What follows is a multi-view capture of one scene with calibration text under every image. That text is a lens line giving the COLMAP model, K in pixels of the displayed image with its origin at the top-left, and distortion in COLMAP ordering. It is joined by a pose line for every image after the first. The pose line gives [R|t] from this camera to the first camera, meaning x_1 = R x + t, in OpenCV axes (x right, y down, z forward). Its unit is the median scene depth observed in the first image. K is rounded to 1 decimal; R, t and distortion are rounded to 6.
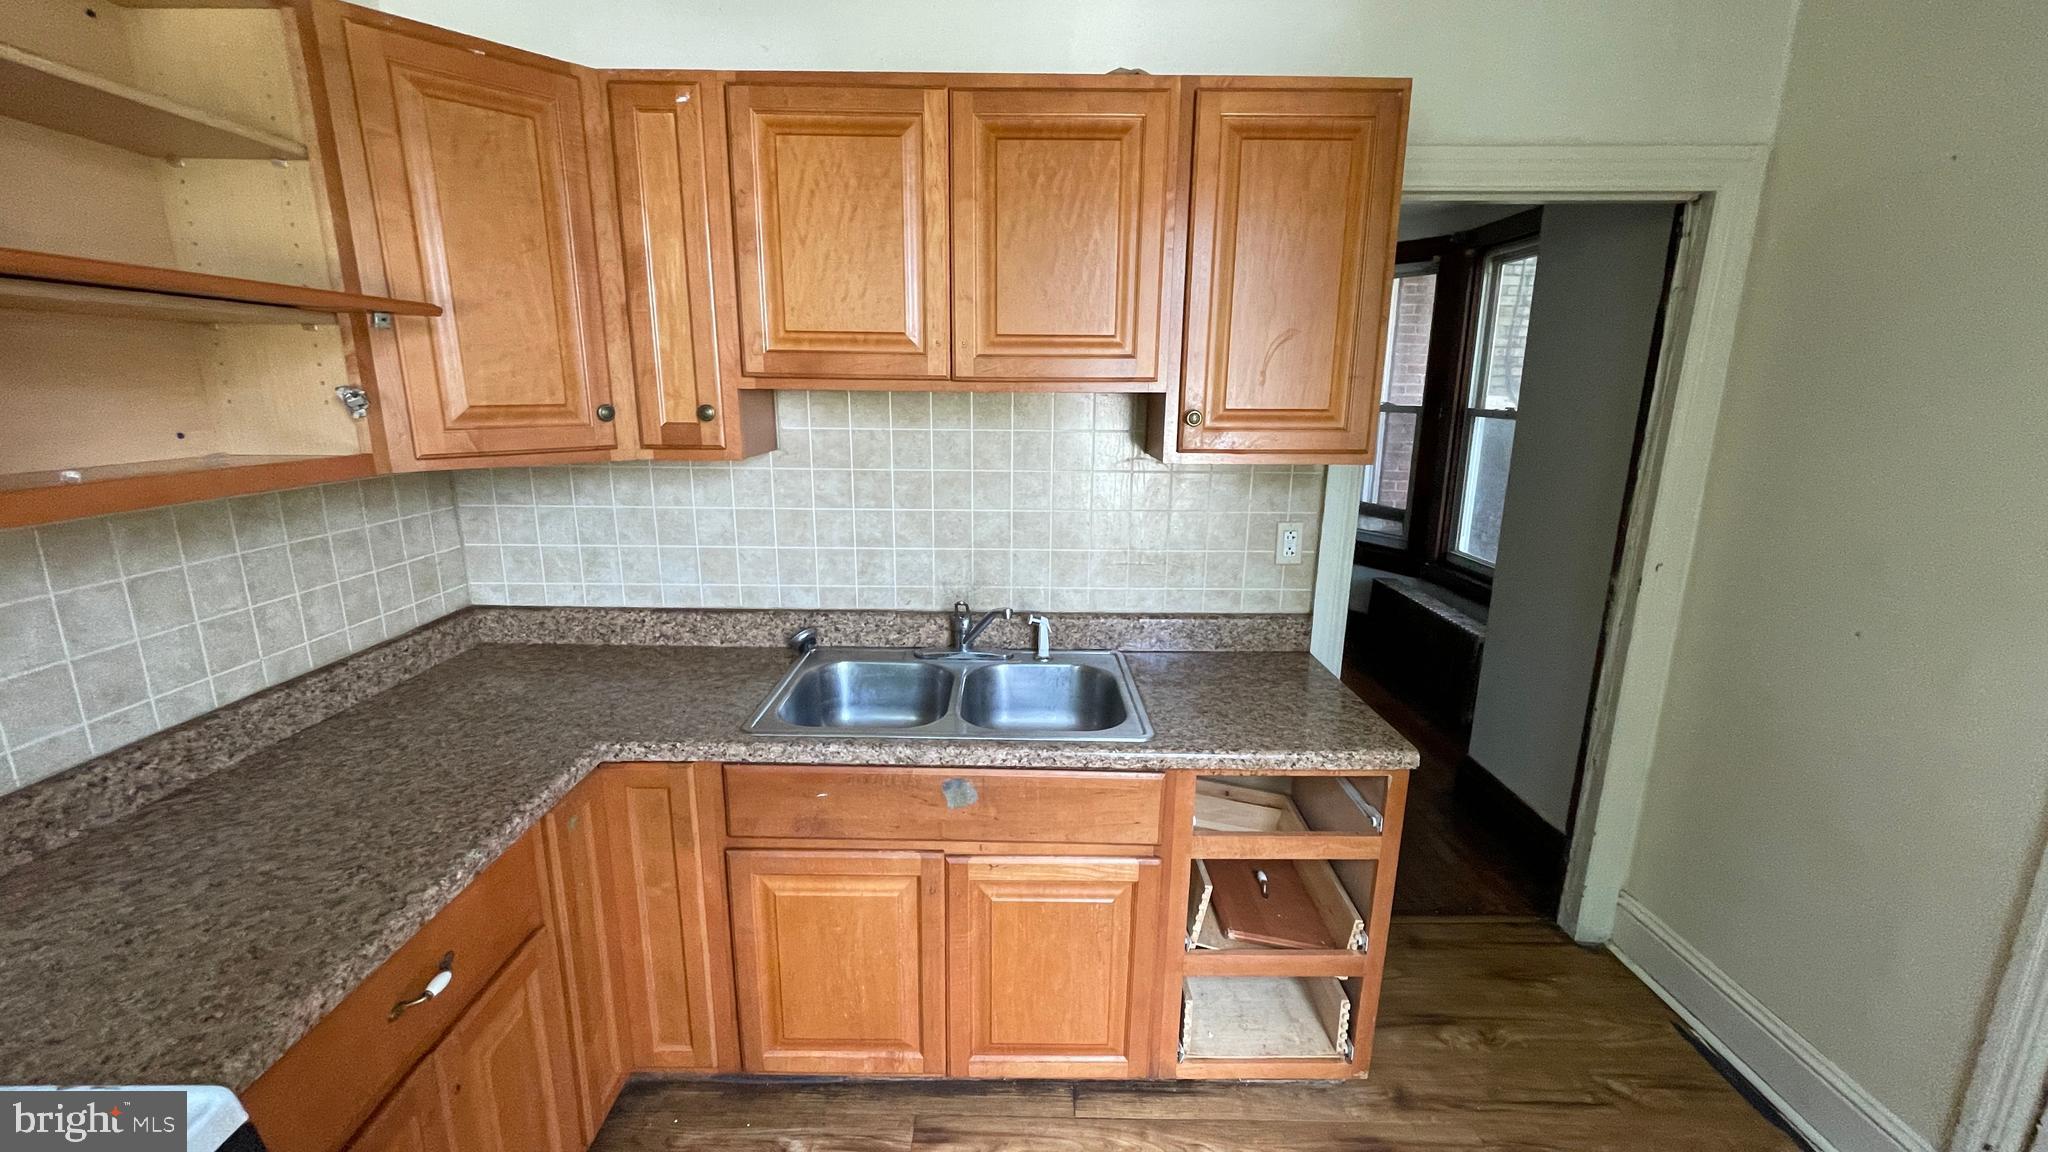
lens RADIAL K [[826.4, 0, 1022.5], [0, 826.4, 577.5], [0, 0, 1]] dist [-0.004407, 0.000326]
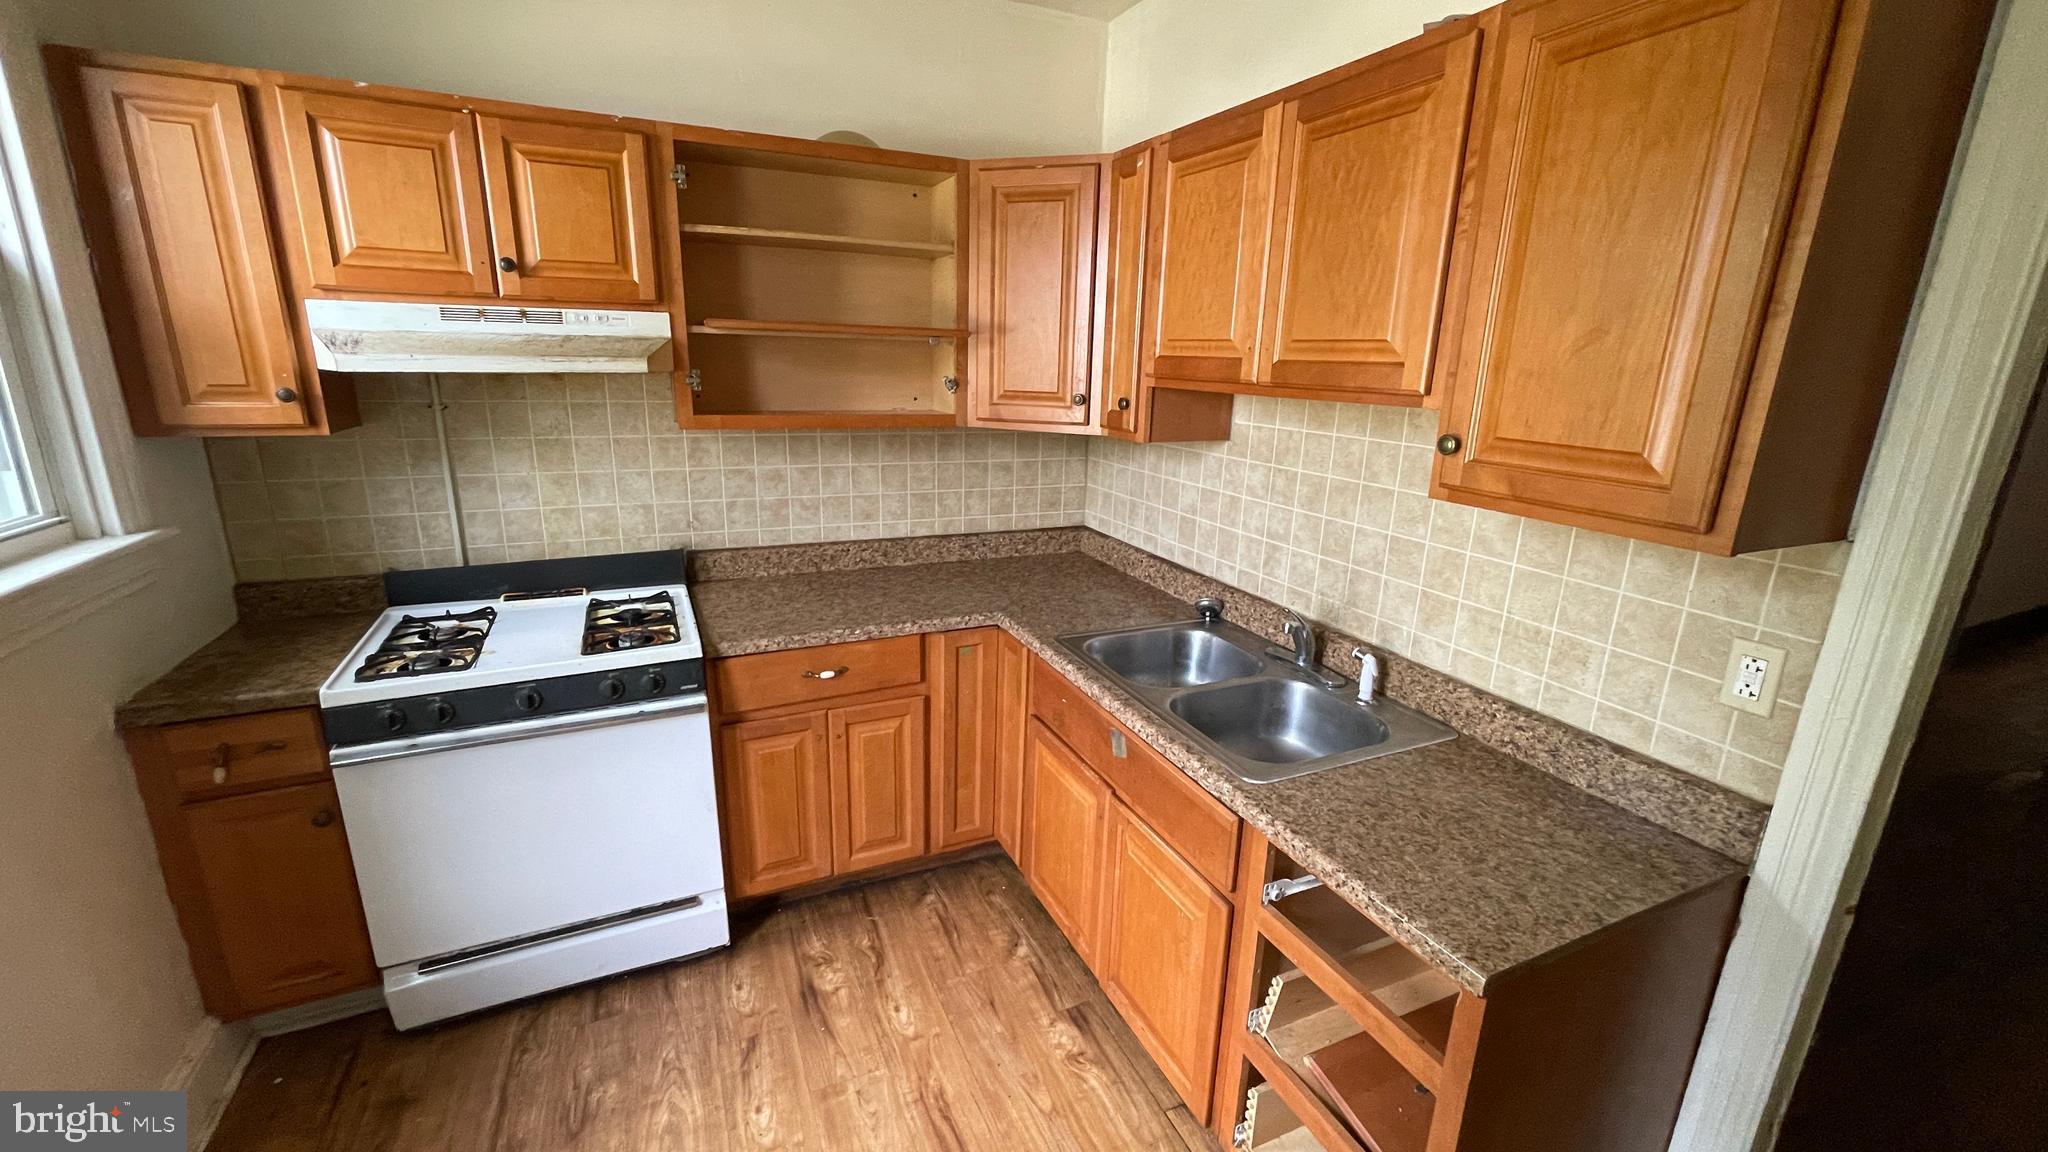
lens RADIAL K [[826.4, 0, 990.0], [0, 826.4, 575.5], [0, 0, 1]] dist [-0.004407, 0.000326]
pose [[0.386606, 0.241156, -0.890157, 0.636343], [-0.228096, 0.960223, 0.161073, -0.083907], [0.893593, 0.140770, 0.426234, 0.246566]]
